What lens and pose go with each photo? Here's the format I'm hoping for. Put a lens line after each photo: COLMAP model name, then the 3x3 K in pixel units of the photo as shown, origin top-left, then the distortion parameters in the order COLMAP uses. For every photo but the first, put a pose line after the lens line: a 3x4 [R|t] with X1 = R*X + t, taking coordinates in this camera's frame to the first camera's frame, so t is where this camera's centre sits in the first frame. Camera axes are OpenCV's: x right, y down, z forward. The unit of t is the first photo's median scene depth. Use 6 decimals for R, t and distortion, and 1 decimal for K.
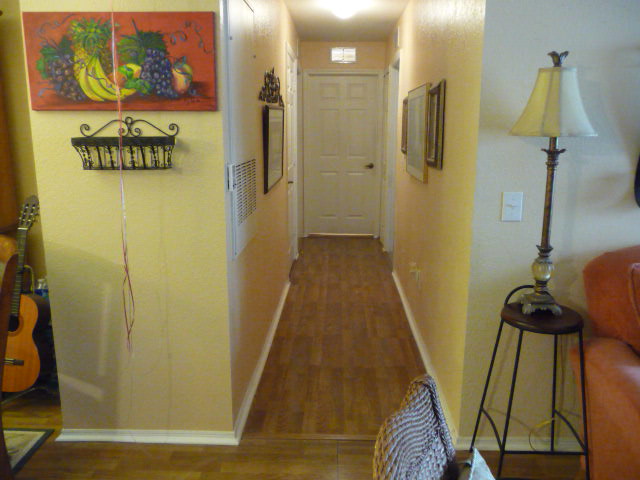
lens RADIAL K [[529.9, 0, 319.9], [0, 529.9, 240.0], [0, 0, 1]] dist [-0.005235, -0.001372]
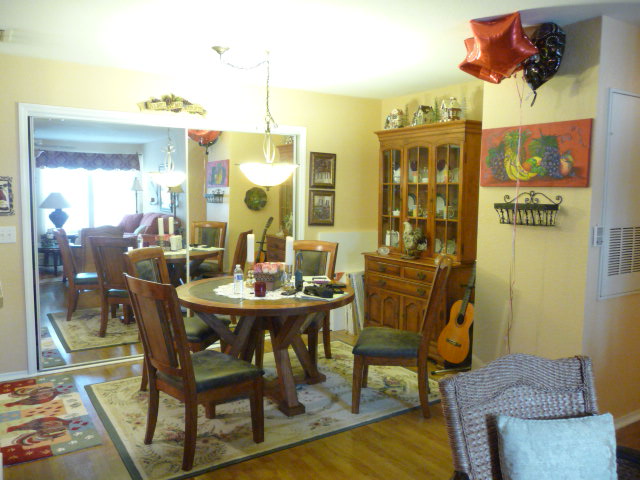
lens RADIAL K [[529.9, 0, 319.9], [0, 529.9, 239.6], [0, 0, 1]] dist [-0.005235, -0.001372]
pose [[0.562043, 0.082972, -0.822936, 0.556088], [-0.181855, 0.983005, -0.025091, 0.051439], [0.806869, 0.163757, 0.567580, -0.319584]]
